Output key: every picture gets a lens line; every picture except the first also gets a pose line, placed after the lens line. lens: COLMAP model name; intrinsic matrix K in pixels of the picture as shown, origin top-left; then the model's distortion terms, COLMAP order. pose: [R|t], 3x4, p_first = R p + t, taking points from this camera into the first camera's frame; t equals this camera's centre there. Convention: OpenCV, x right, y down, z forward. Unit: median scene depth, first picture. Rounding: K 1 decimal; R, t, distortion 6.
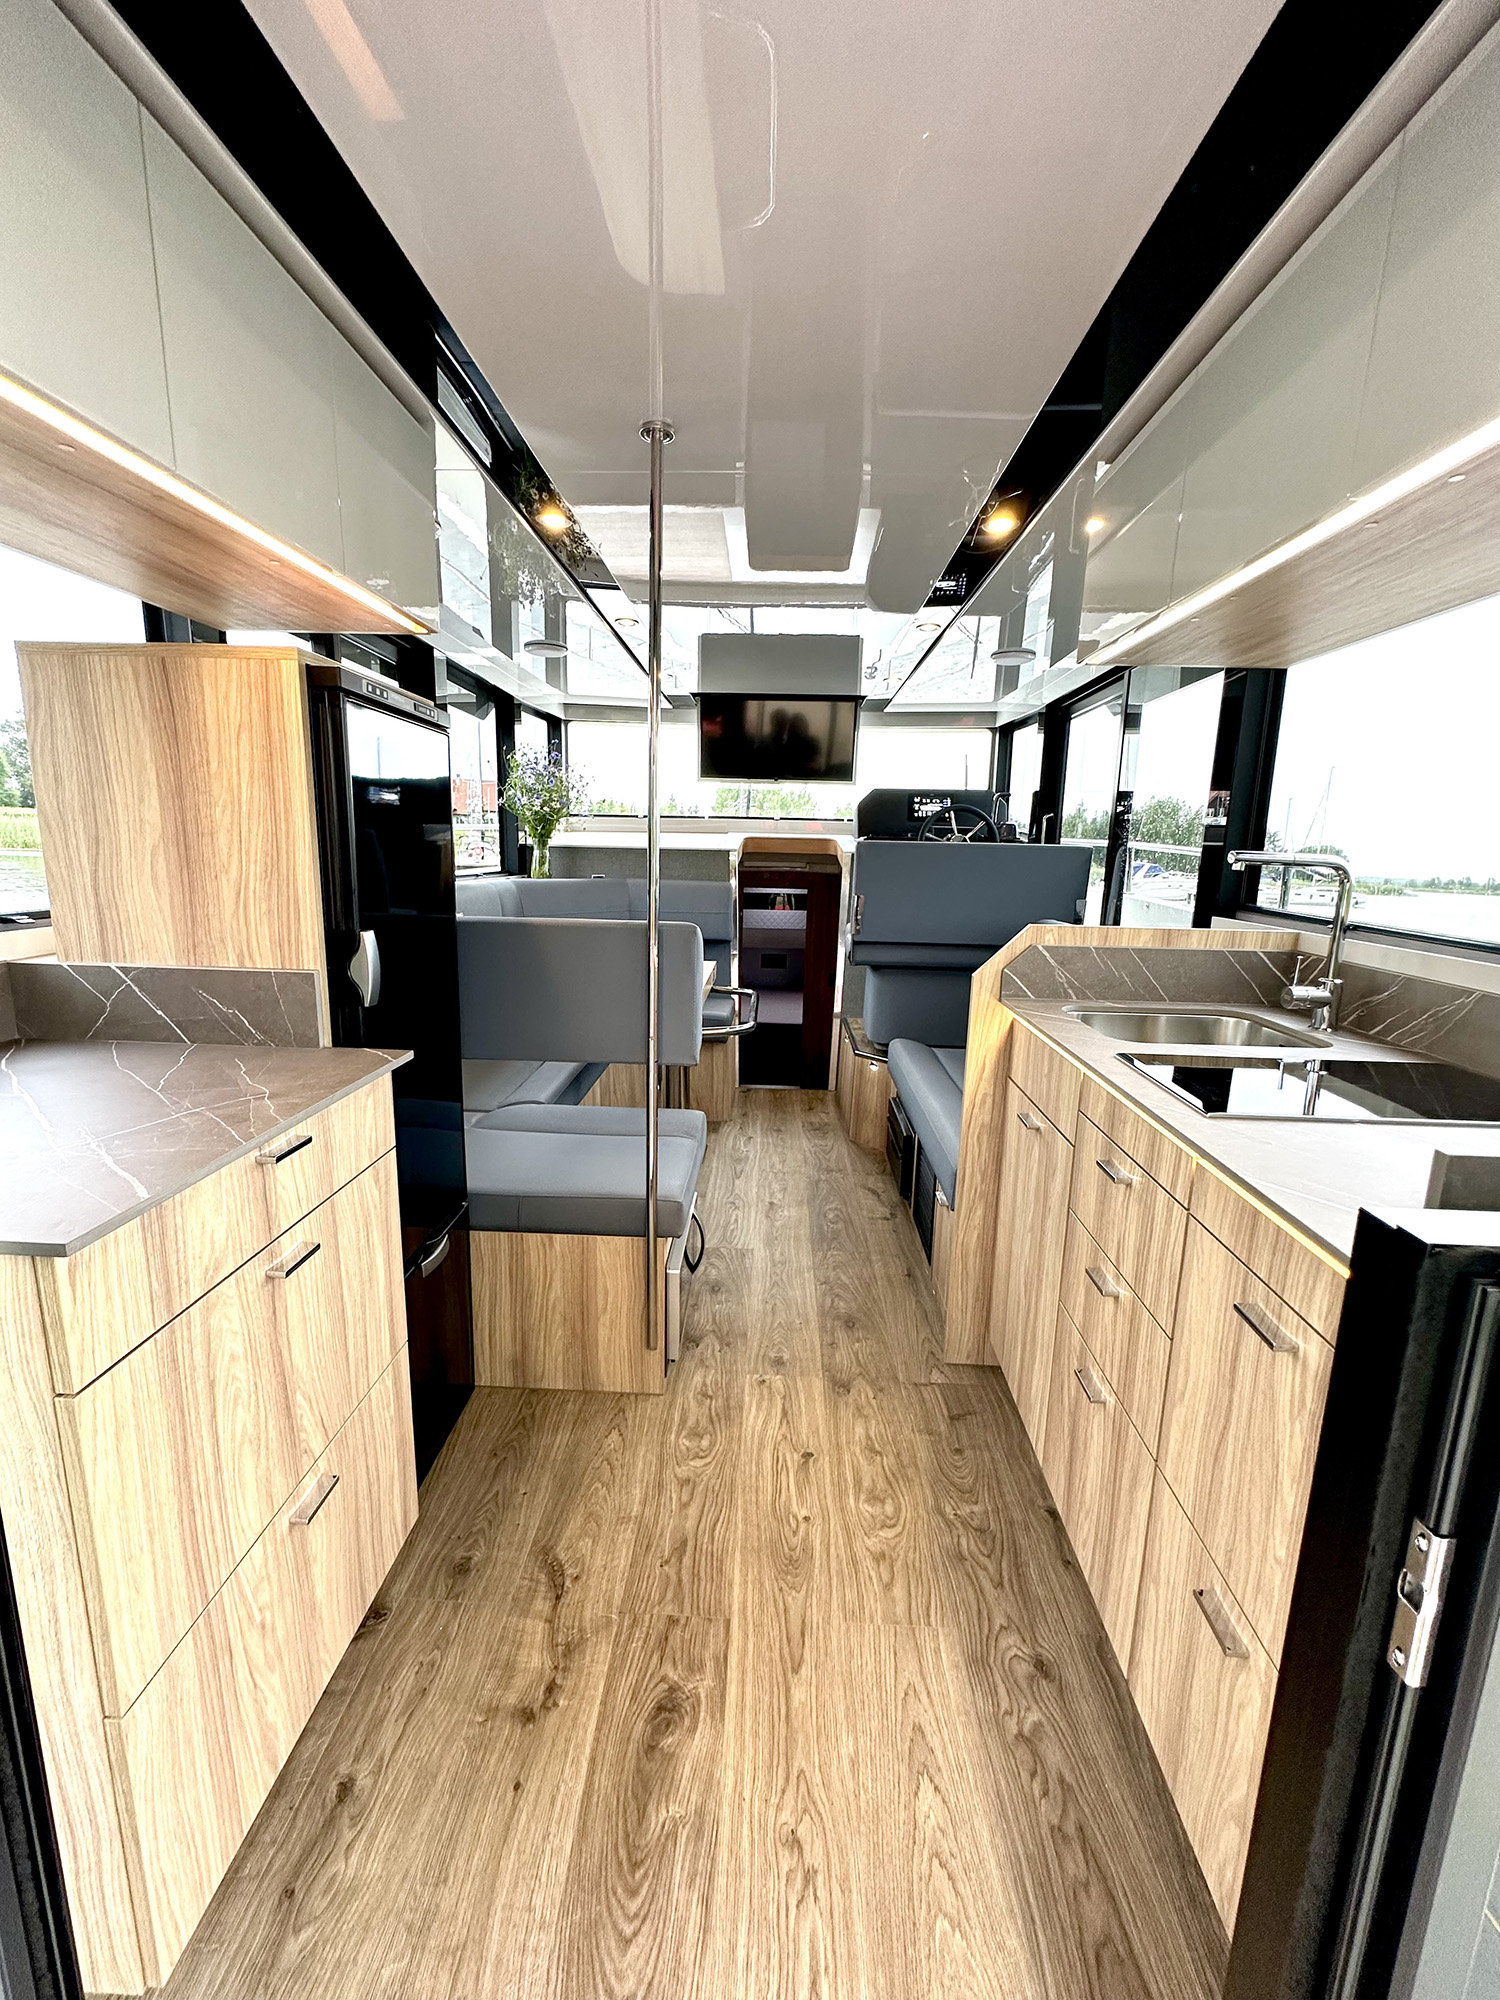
lens RADIAL K [[798.8, 0, 748.6], [0, 798.8, 999.8], [0, 0, 1]] dist [-0.002442, 0.000431]
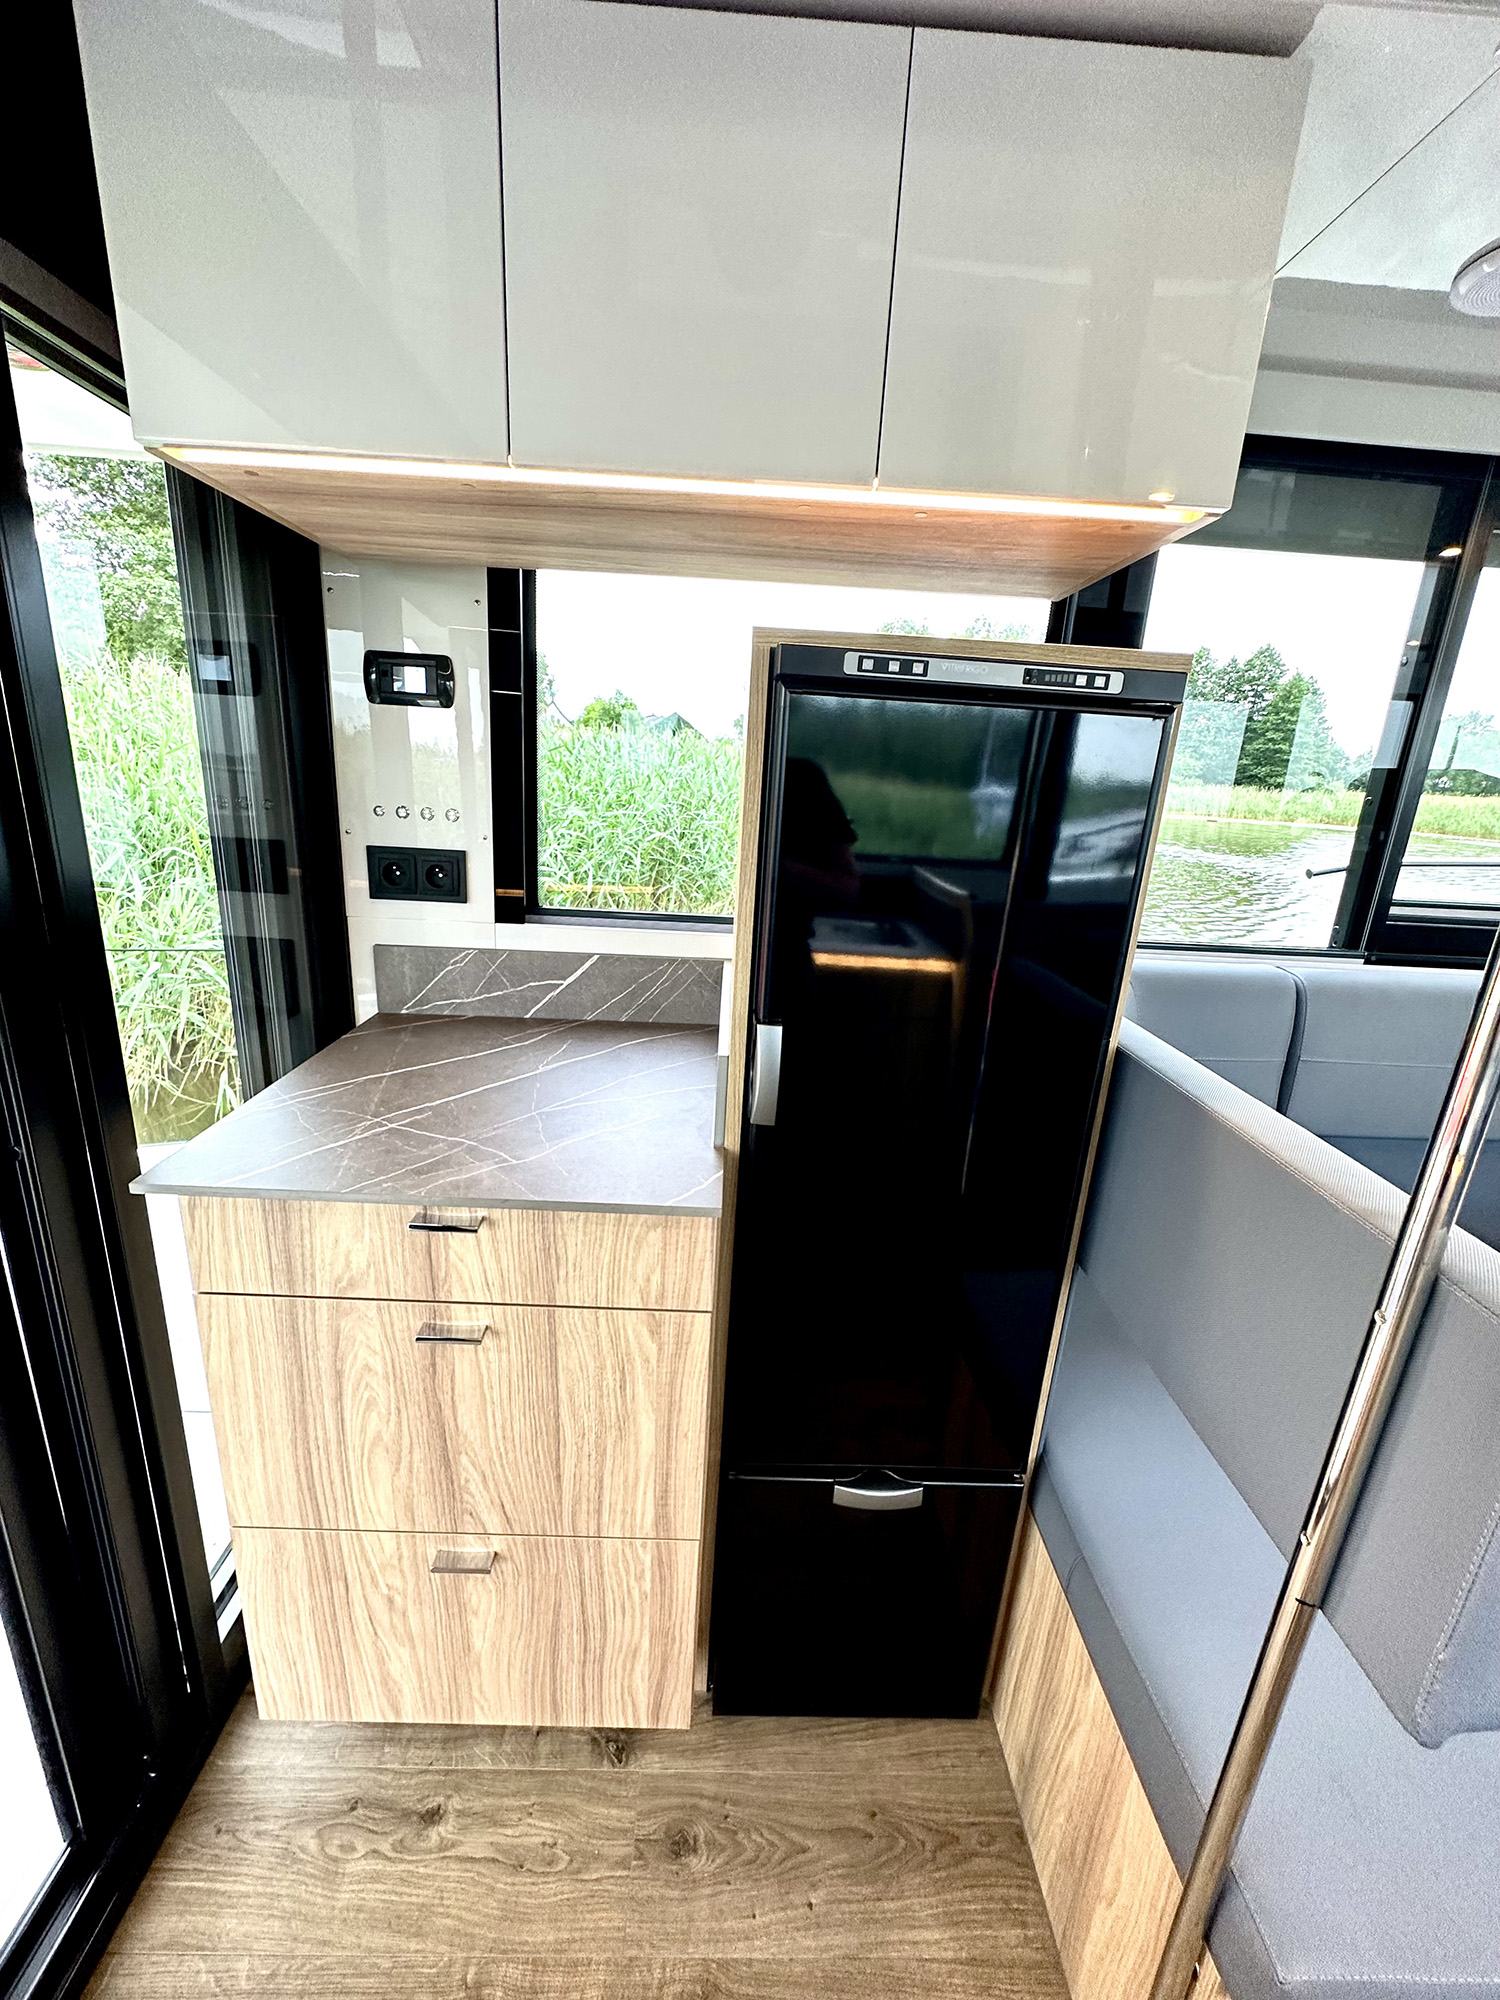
lens RADIAL K [[798.8, 0, 748.6], [0, 798.8, 999.8], [0, 0, 1]] dist [-0.002442, 0.000431]
pose [[0.057908, 0.254914, -0.965228, 0.133883], [-0.242567, 0.941469, 0.234087, -0.185348], [0.968405, 0.220577, 0.116352, 0.623351]]
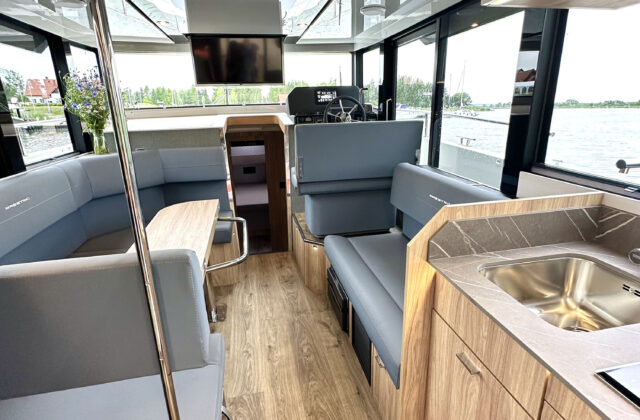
lens RADIAL K [[341.6, 0, 319.2], [0, 341.6, 209.4], [0, 0, 1]] dist [-0.002729, 0.000295]
pose [[0.968828, -0.117877, 0.217892, 0.010927], [0.093714, 0.988568, 0.118117, -0.179296], [-0.229325, -0.094016, 0.968799, 0.475528]]
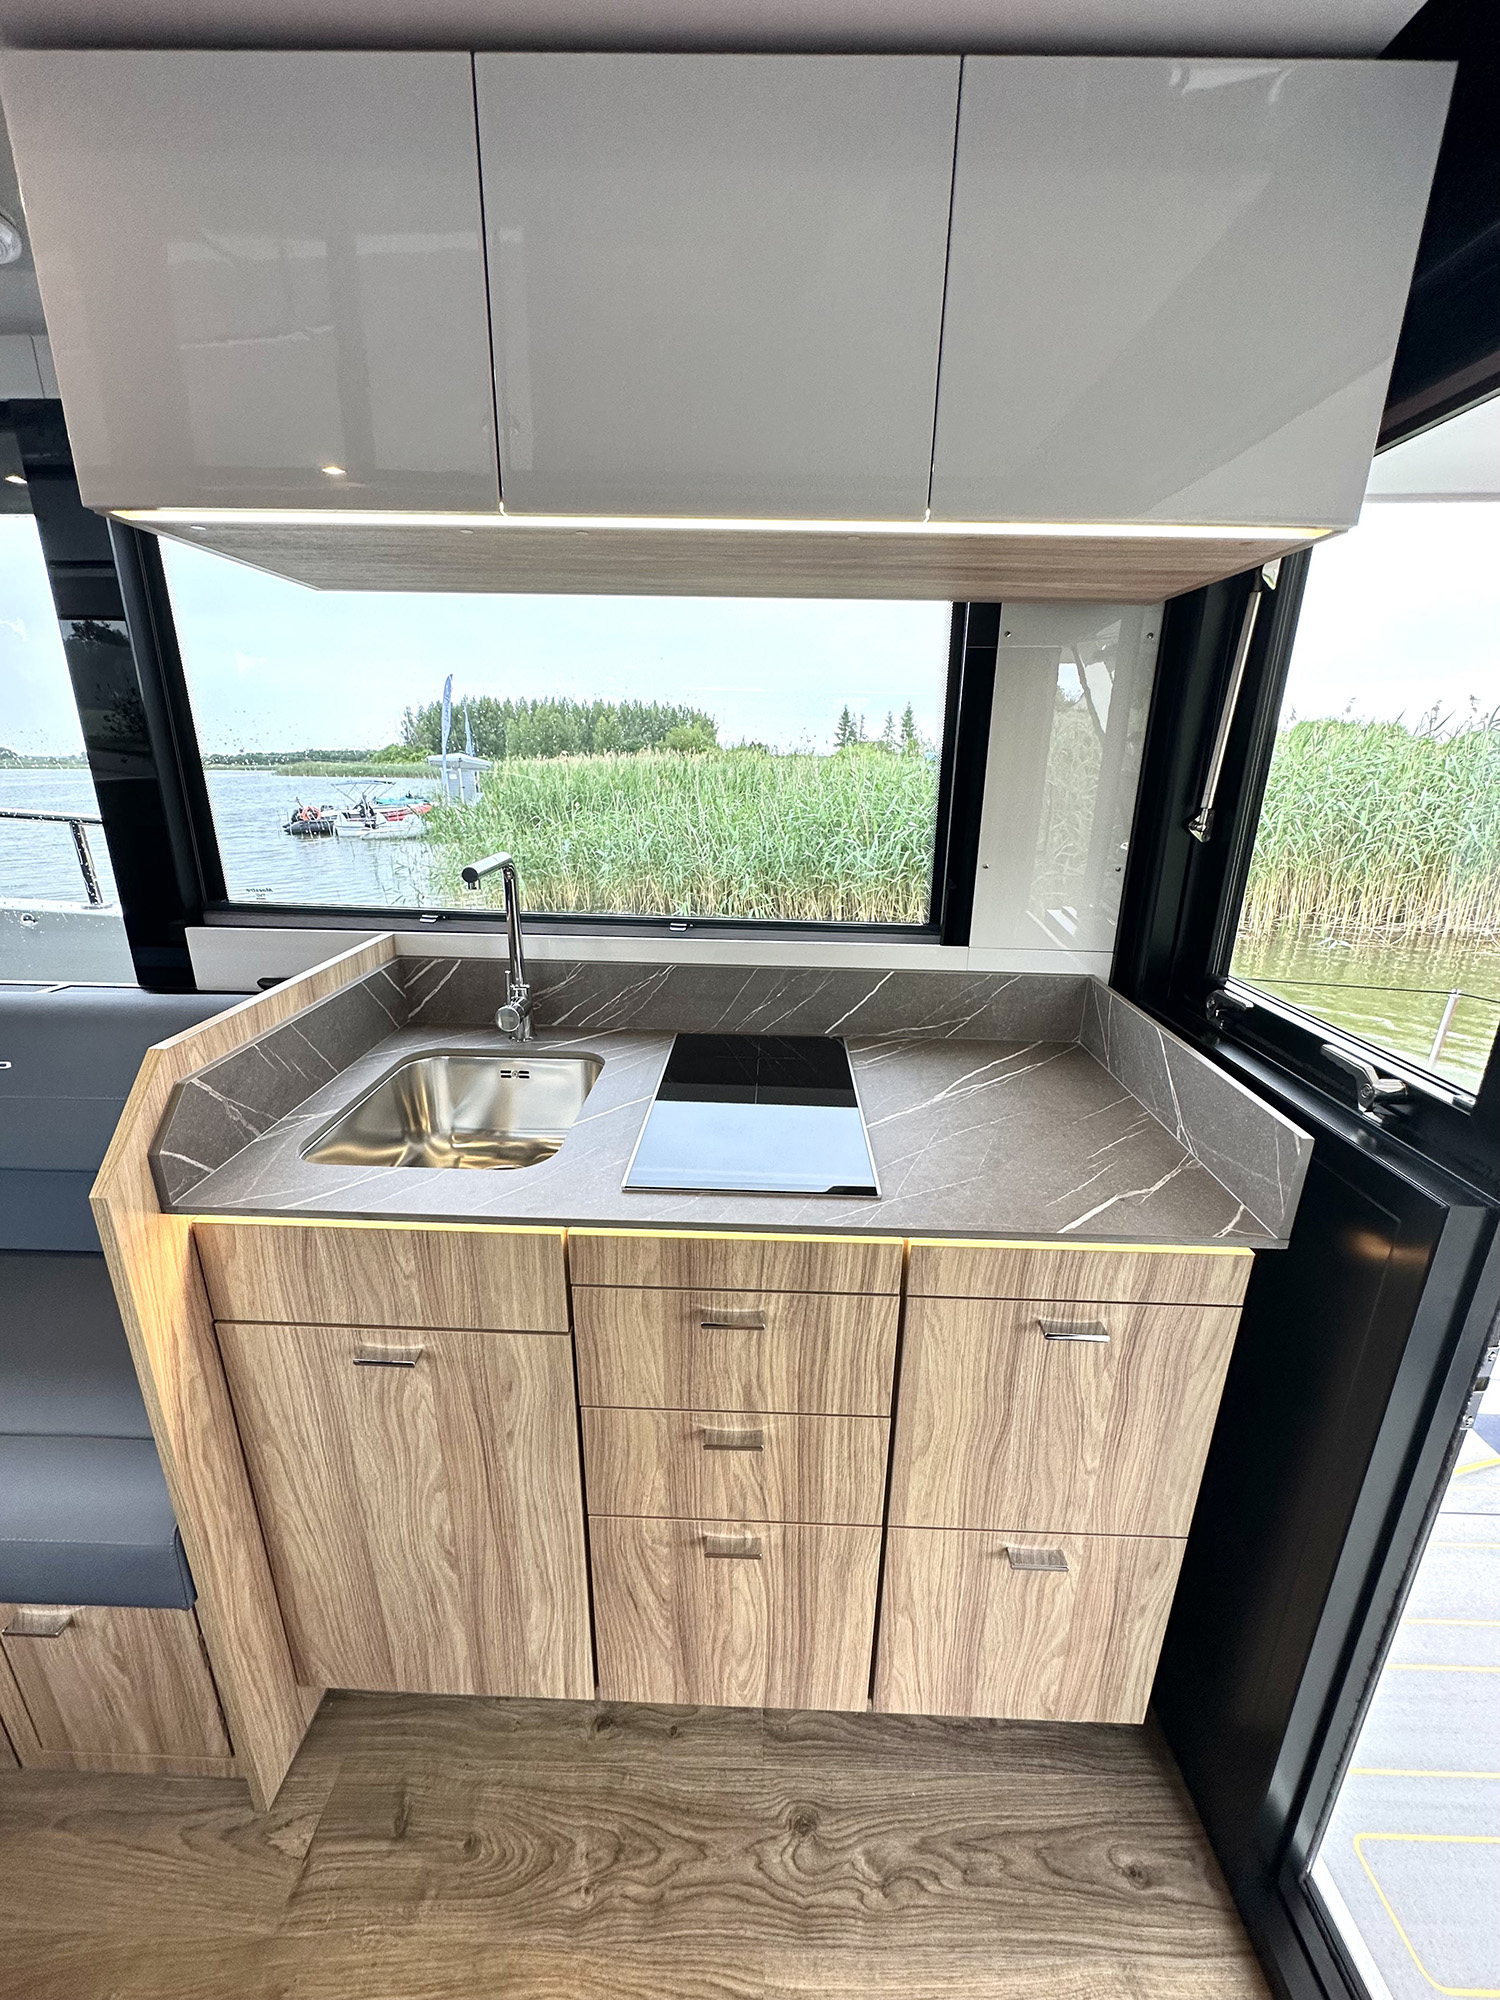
lens RADIAL K [[798.8, 0, 748.6], [0, 798.8, 999.8], [0, 0, 1]] dist [-0.002442, 0.000431]
pose [[-0.022501, -0.322420, 0.946329, -0.121287], [0.178909, 0.929990, 0.321107, -0.217227], [-0.983608, 0.176532, 0.036758, 0.607175]]
